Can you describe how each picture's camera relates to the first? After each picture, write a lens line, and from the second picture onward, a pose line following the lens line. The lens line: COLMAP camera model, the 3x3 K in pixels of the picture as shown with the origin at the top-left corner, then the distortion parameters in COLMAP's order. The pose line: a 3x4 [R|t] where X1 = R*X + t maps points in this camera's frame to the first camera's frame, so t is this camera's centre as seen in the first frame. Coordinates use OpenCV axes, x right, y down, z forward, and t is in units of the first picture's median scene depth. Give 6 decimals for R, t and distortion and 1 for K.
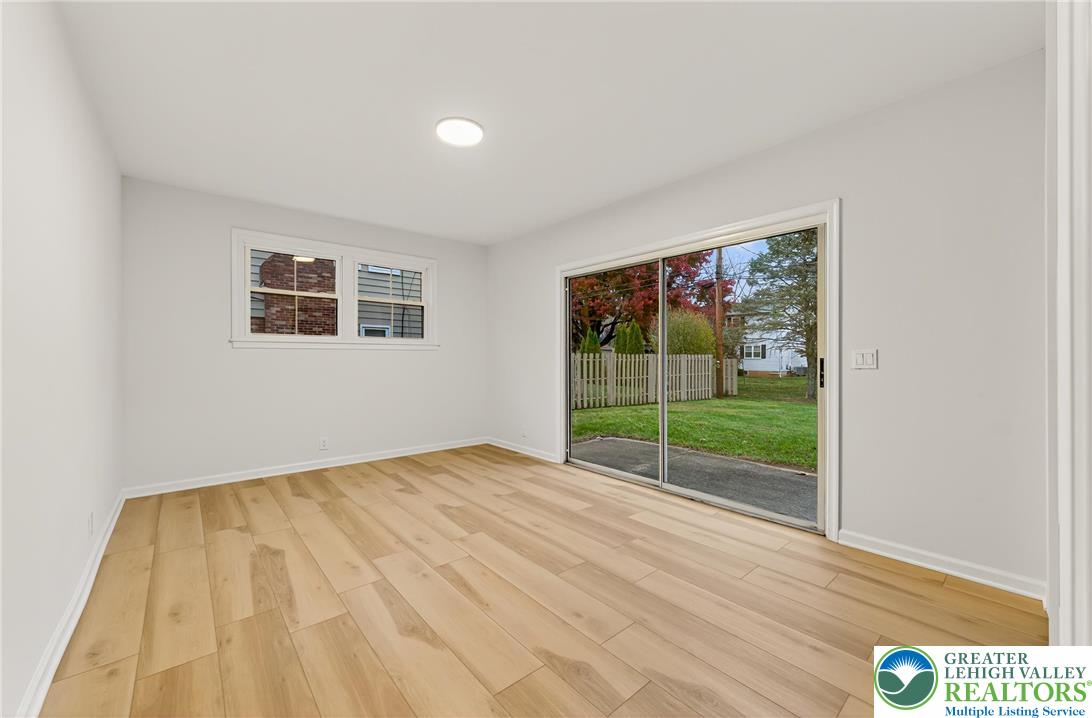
lens RADIAL K [[425.8, 0, 548.1], [0, 425.8, 357.5], [0, 0, 1]] dist [0.002247, -0.000121]
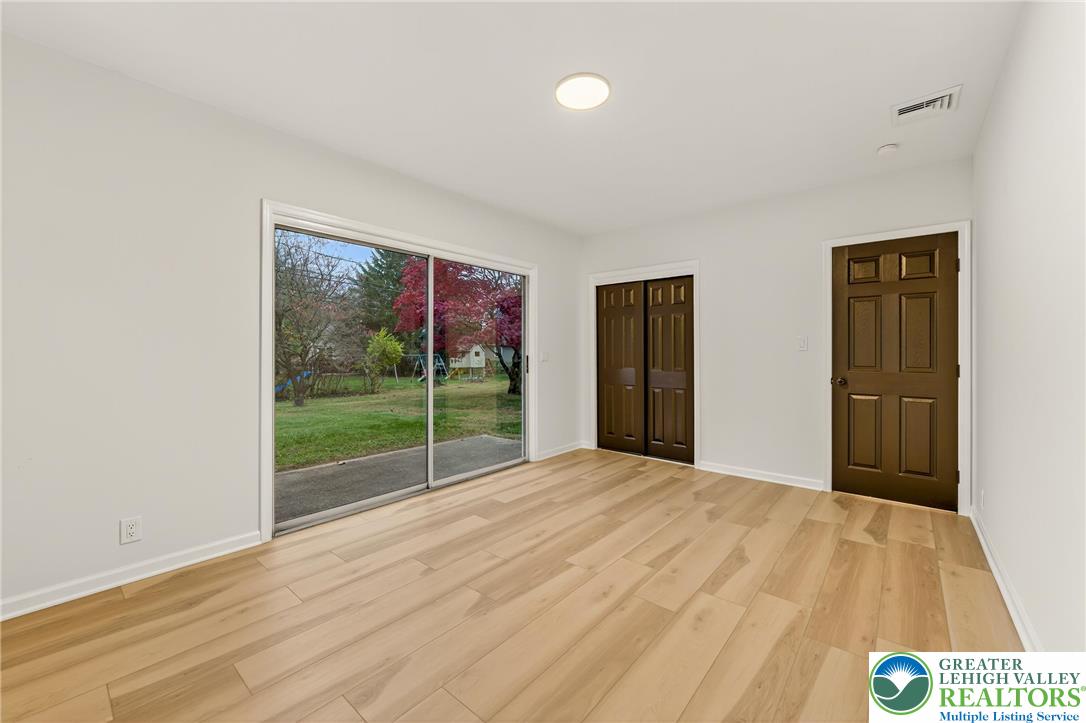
lens RADIAL K [[433.4, 0, 544.6], [0, 433.4, 354.5], [0, 0, 1]] dist [-0.003709, 0.000177]
pose [[-0.163409, -0.002642, 0.986555, -1.023332], [0.006306, 0.999973, 0.003722, -0.009173], [-0.986538, 0.006830, -0.163388, 1.197727]]
